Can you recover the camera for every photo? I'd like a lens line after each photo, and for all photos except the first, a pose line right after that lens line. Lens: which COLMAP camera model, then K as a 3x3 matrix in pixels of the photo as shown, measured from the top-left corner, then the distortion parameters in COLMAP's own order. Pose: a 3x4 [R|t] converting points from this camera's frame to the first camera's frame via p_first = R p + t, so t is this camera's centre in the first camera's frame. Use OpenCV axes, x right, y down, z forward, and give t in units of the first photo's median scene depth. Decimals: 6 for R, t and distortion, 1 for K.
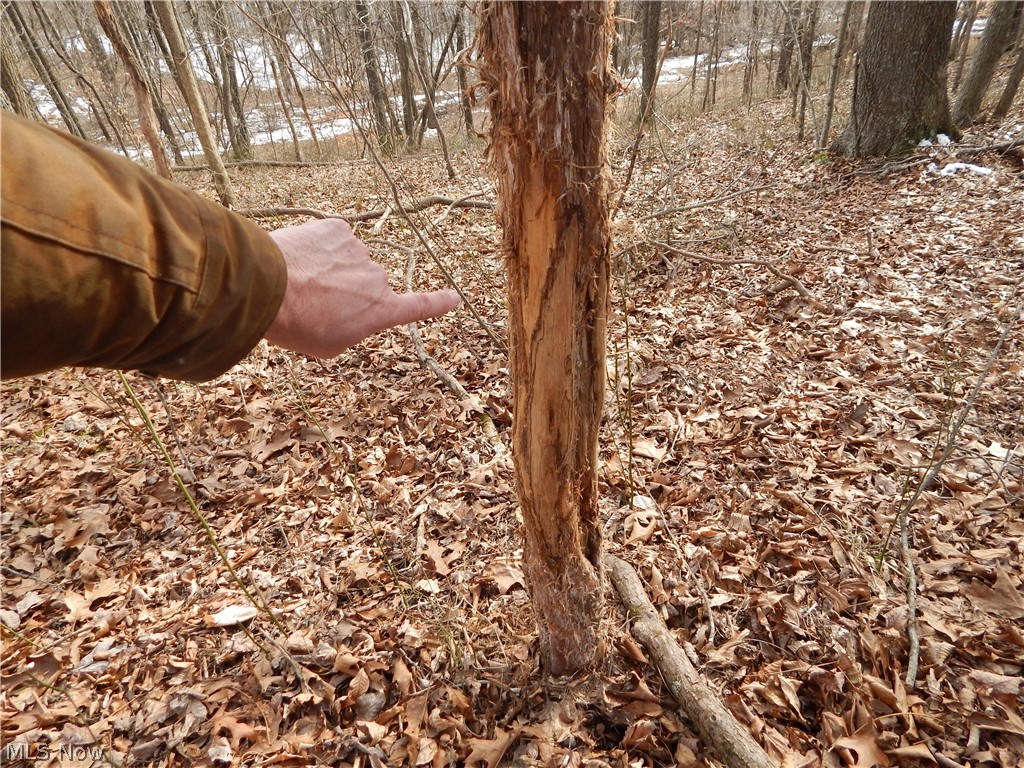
lens RADIAL K [[685.9, 0, 515.1], [0, 685.9, 380.6], [0, 0, 1]] dist [0.015456, -0.009537]
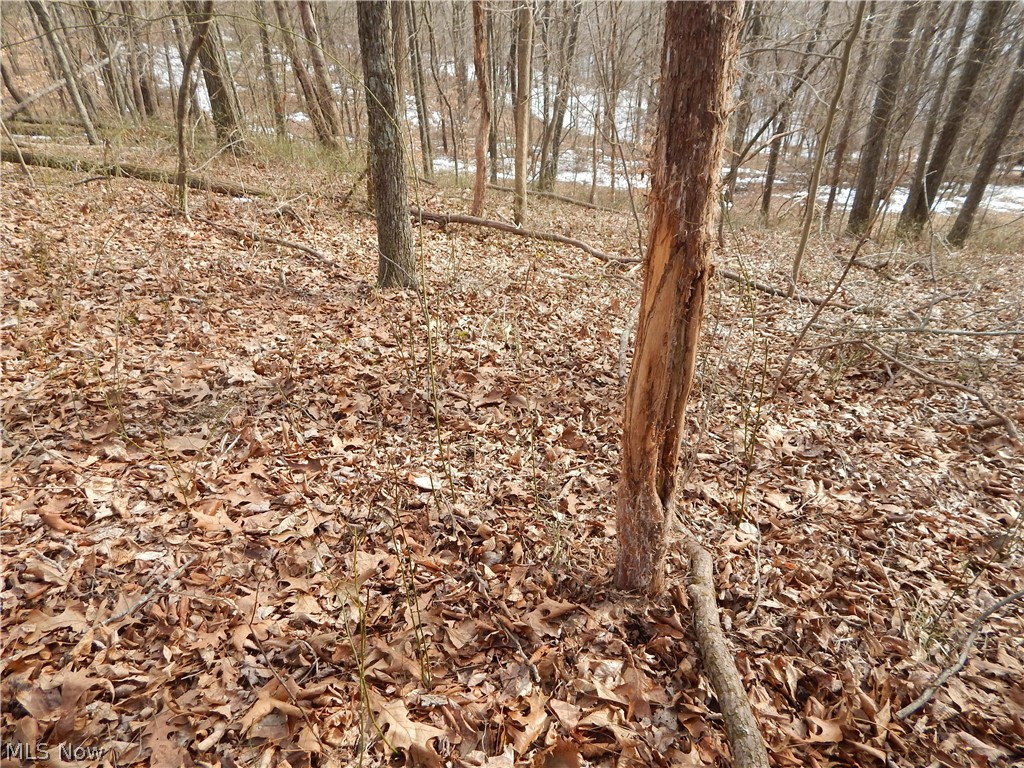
lens RADIAL K [[685.9, 0, 515.1], [0, 685.9, 380.6], [0, 0, 1]] dist [0.015456, -0.009537]
pose [[0.897164, 0.301393, -0.322891, 0.120563], [-0.325507, 0.945282, -0.022087, 0.086058], [0.298566, 0.124919, 0.946178, -0.253092]]
